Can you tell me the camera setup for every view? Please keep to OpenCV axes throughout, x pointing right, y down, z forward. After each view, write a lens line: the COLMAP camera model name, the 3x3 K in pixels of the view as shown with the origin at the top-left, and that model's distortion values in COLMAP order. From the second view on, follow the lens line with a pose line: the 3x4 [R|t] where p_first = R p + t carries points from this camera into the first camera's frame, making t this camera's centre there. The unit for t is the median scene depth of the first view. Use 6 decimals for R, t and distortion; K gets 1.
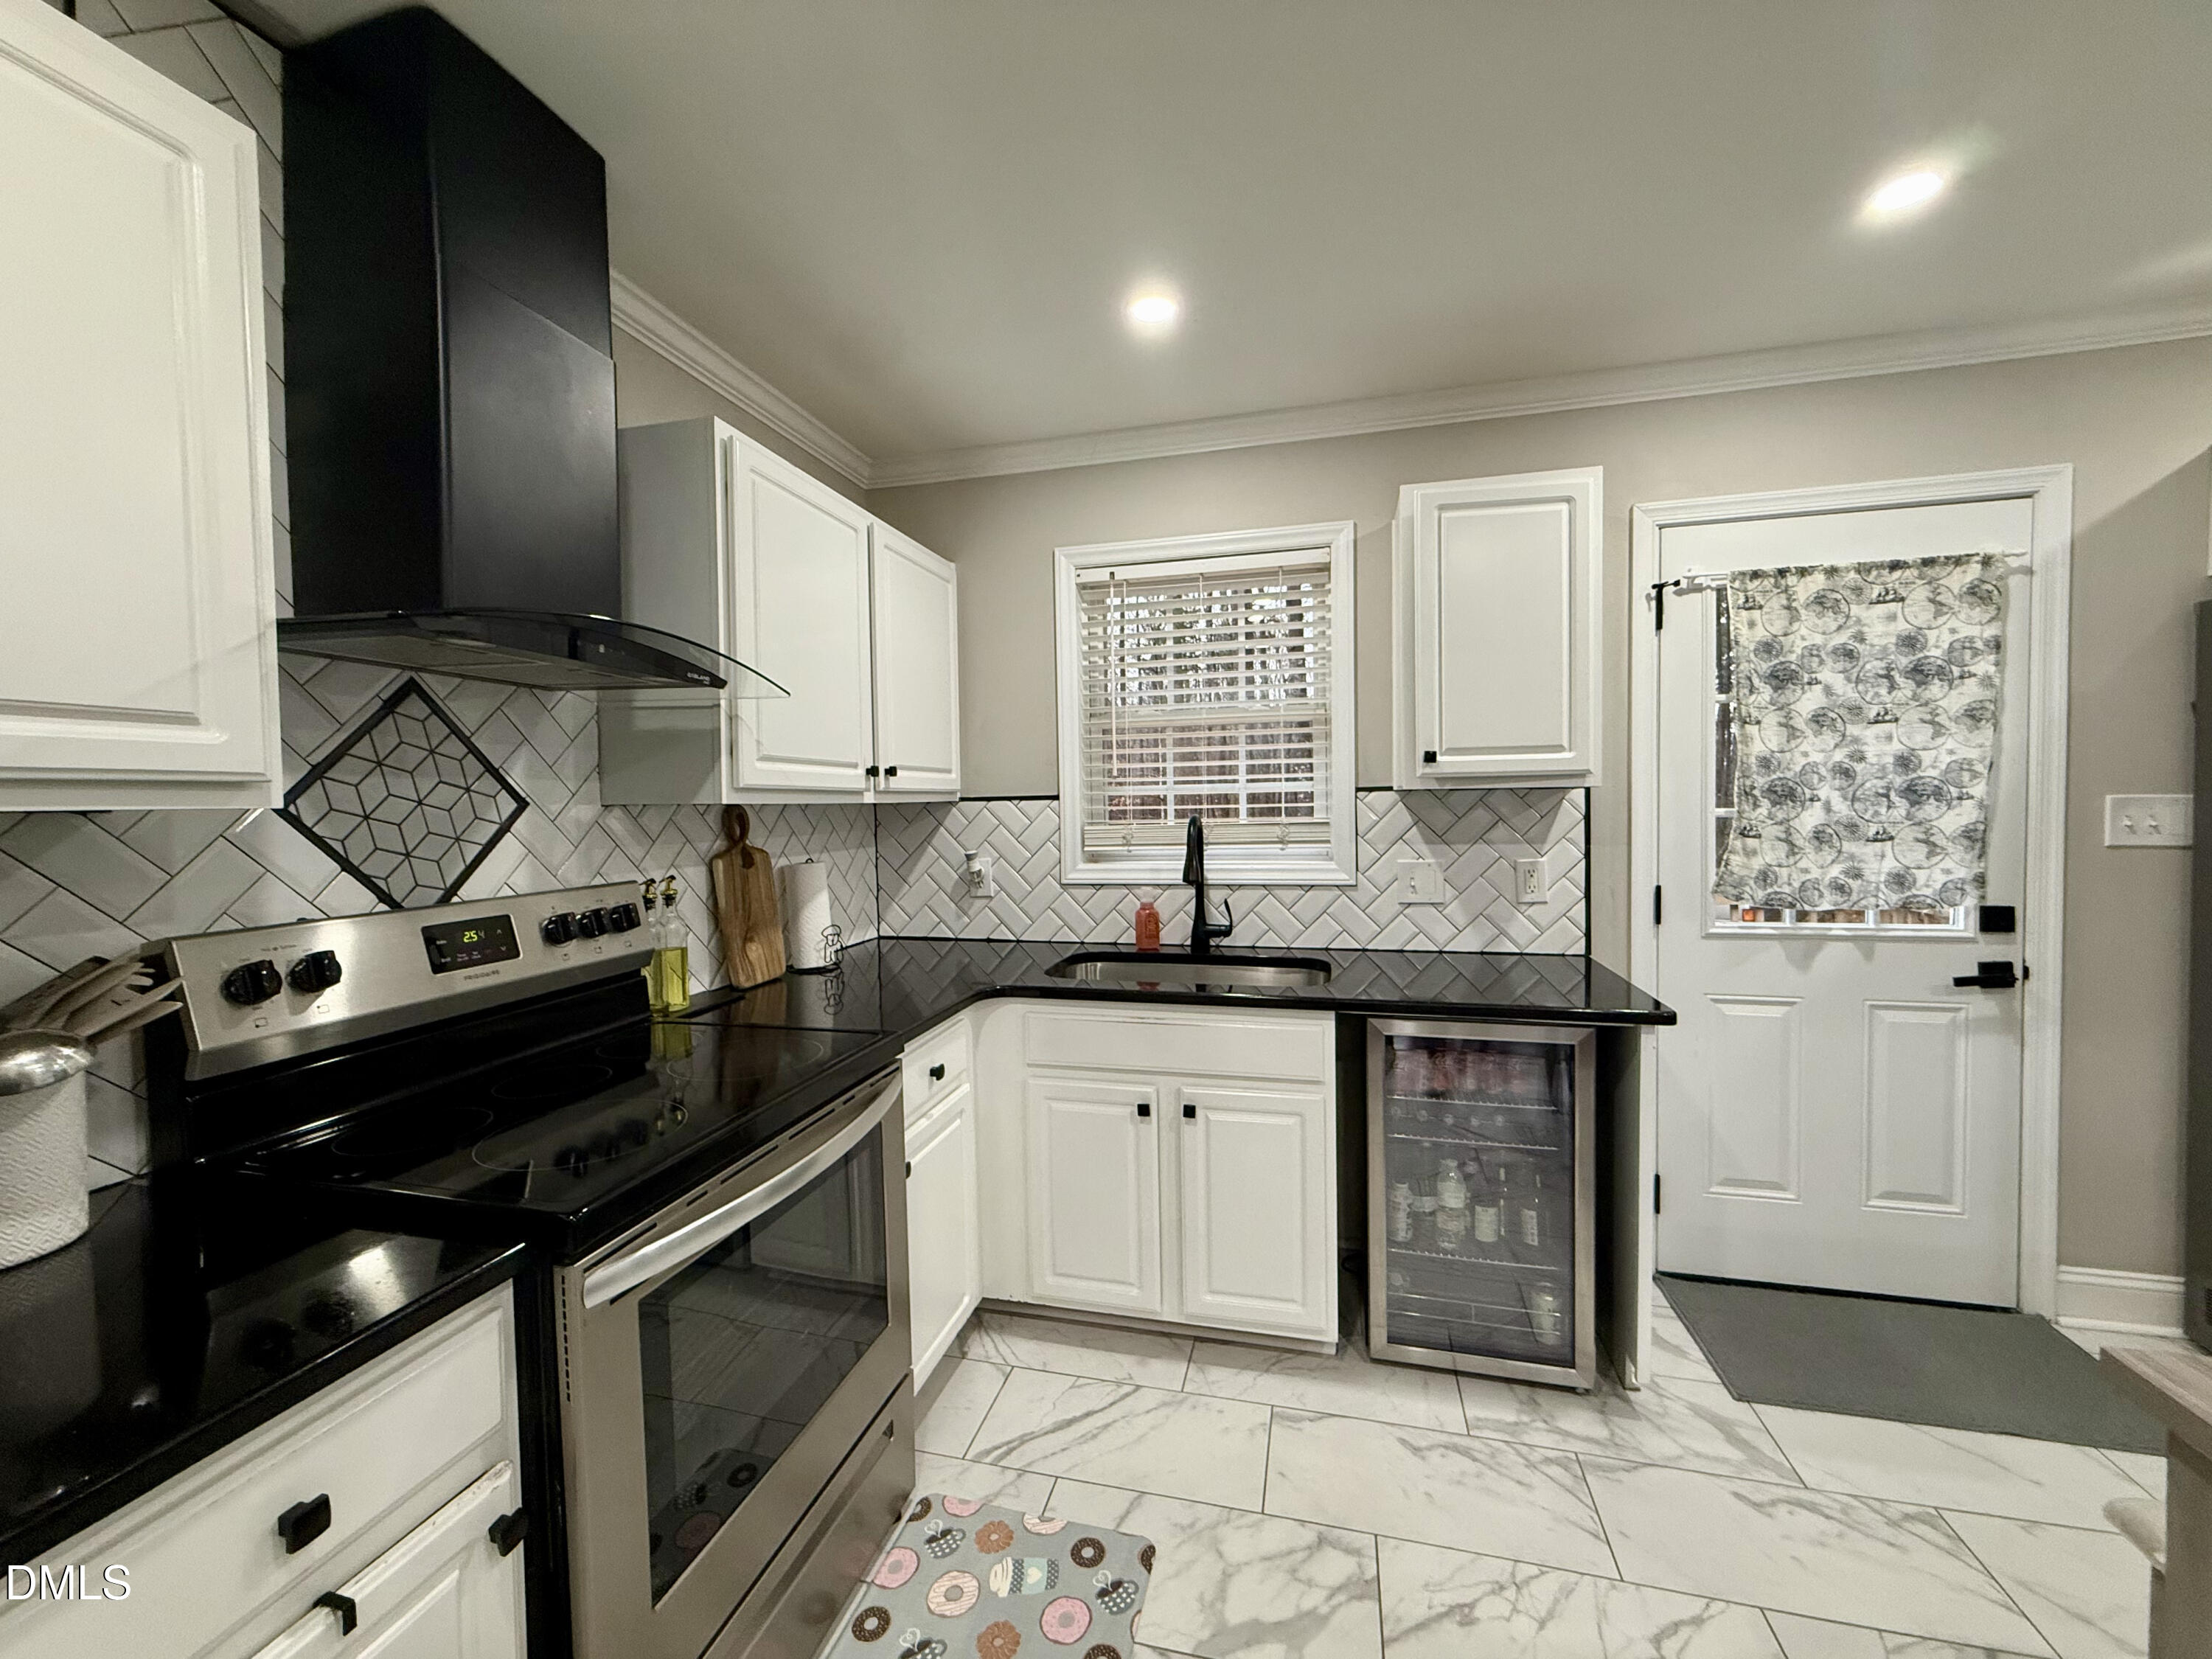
lens RADIAL K [[884.9, 0, 1100.8], [0, 884.9, 827.3], [0, 0, 1]] dist [0.000326, 0.000246]
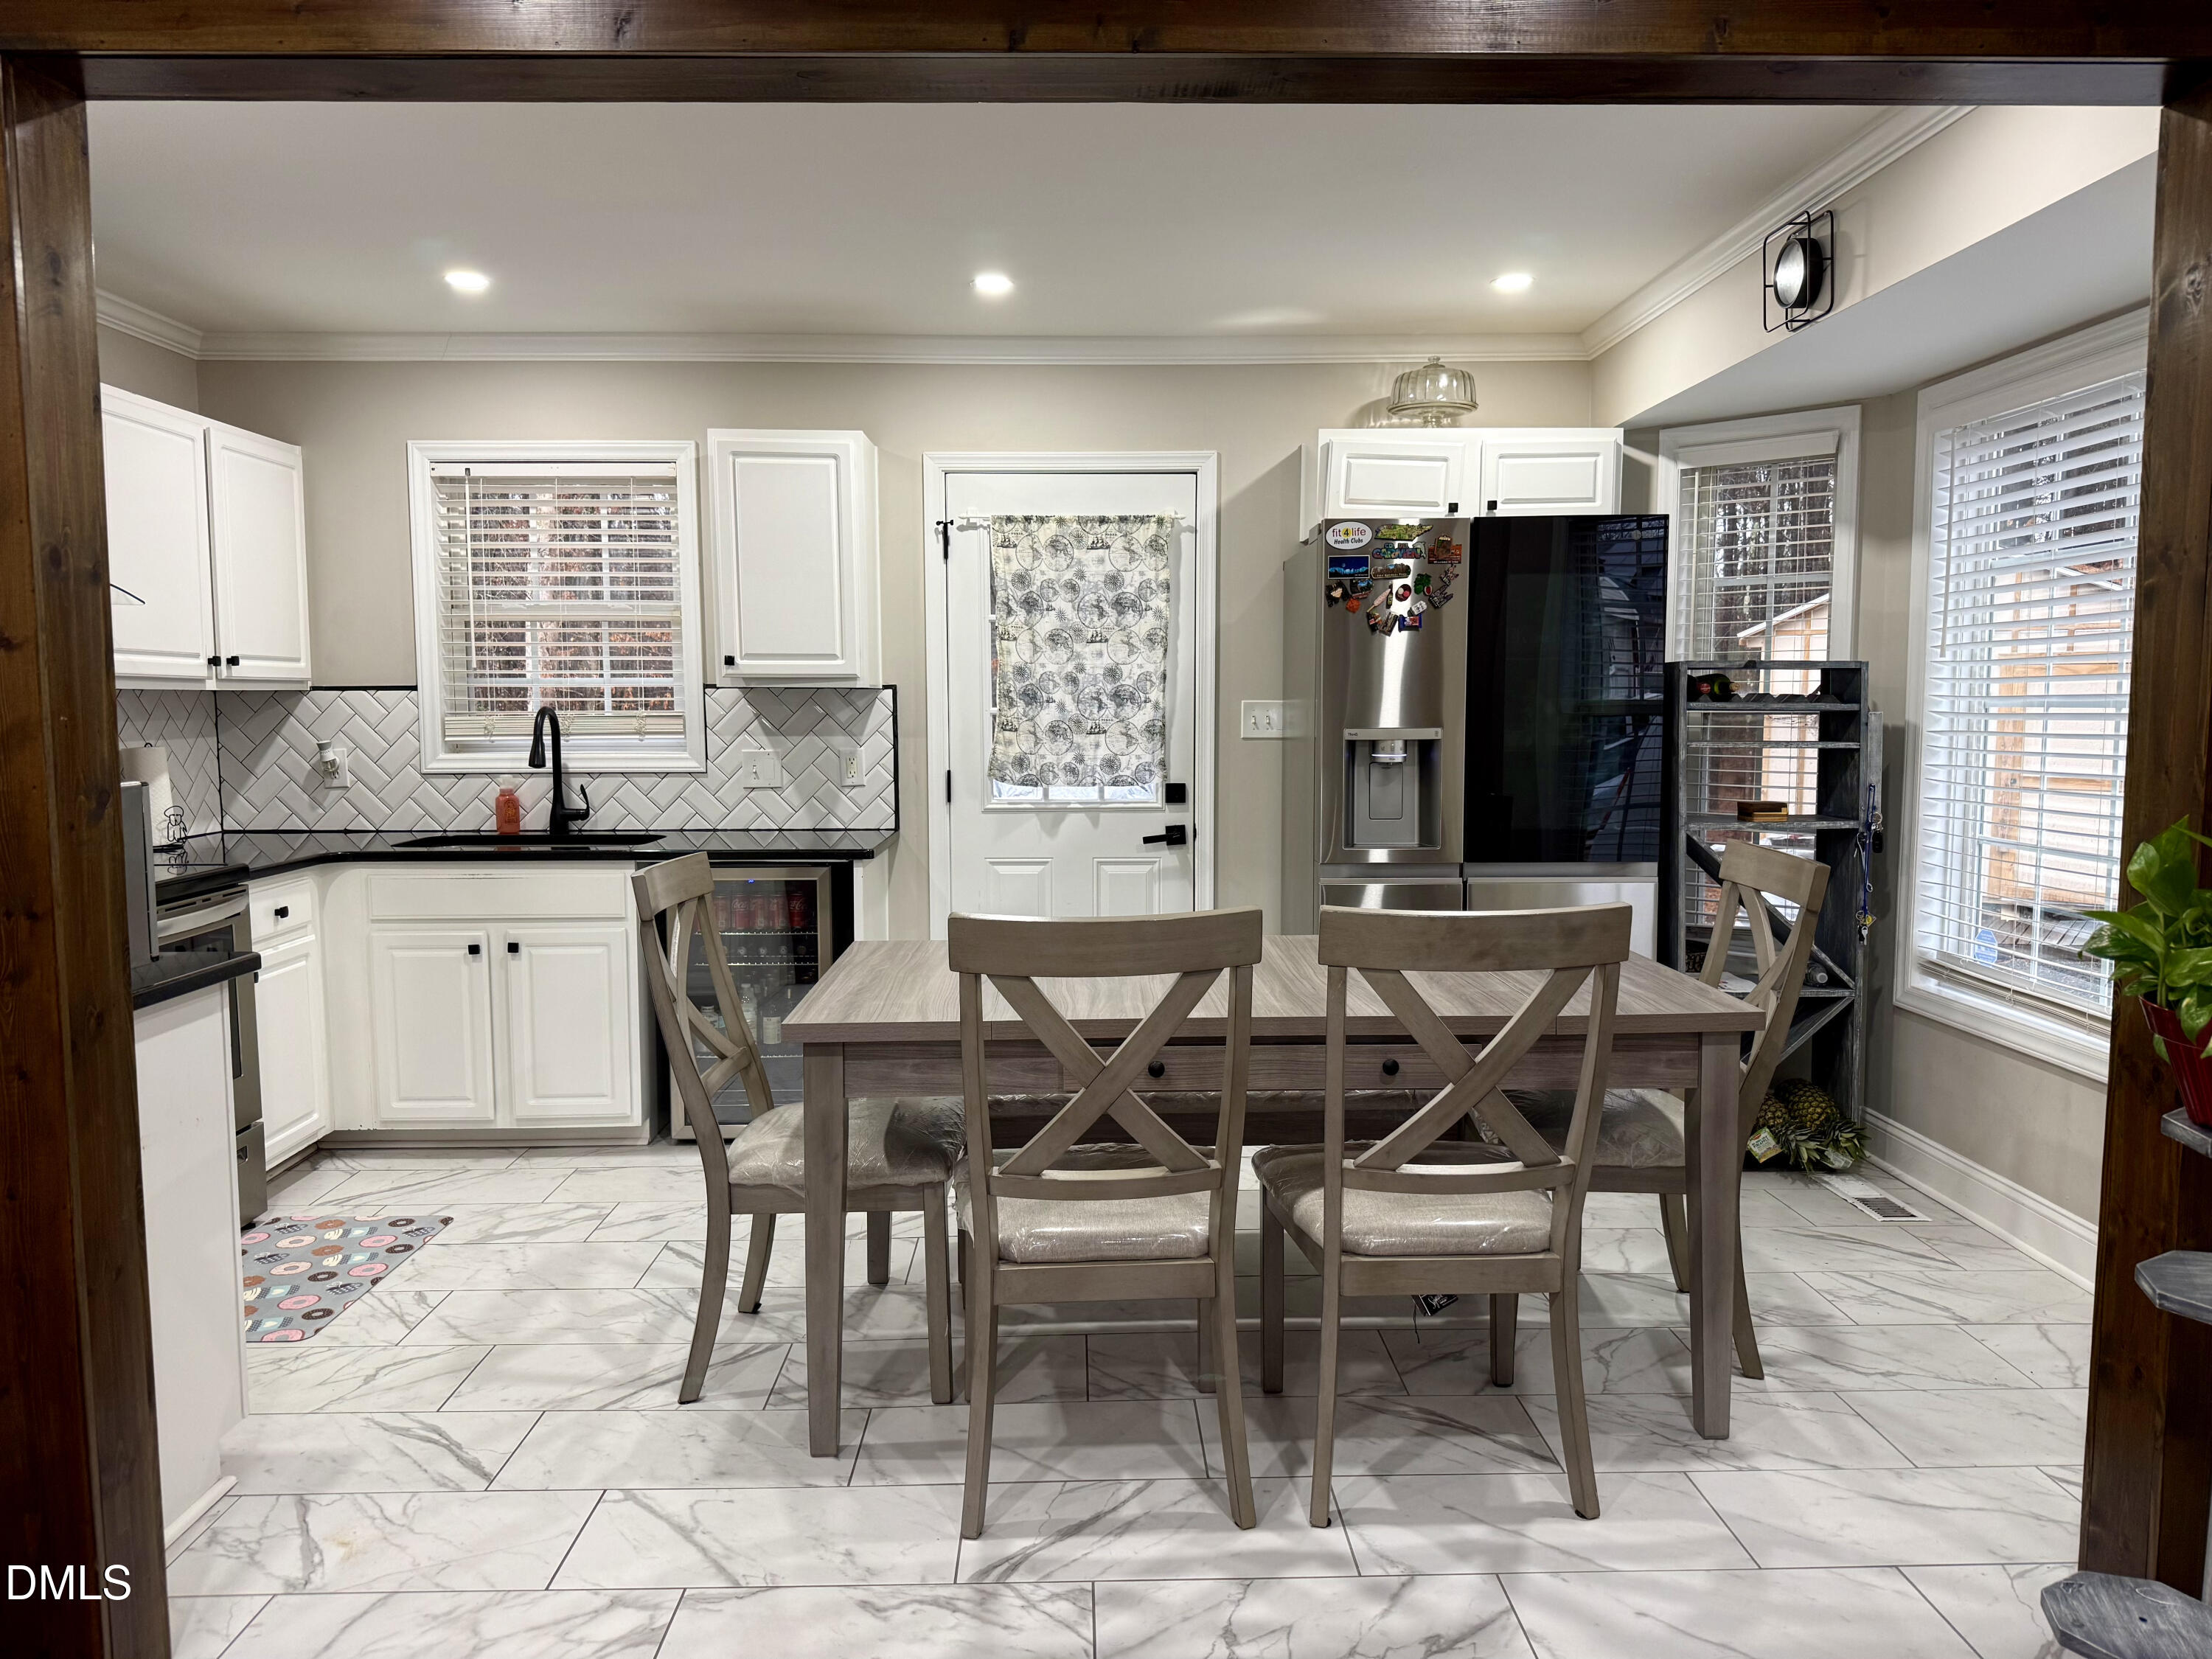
lens RADIAL K [[1547.6, 0, 1118.6], [0, 1547.6, 834.9], [0, 0, 1]] dist [0.112283, -0.216723]
pose [[0.960991, -0.009213, 0.276425, 0.280192], [-0.005894, 0.998536, 0.053769, 0.040860], [-0.276515, -0.053301, 0.959530, -1.186849]]
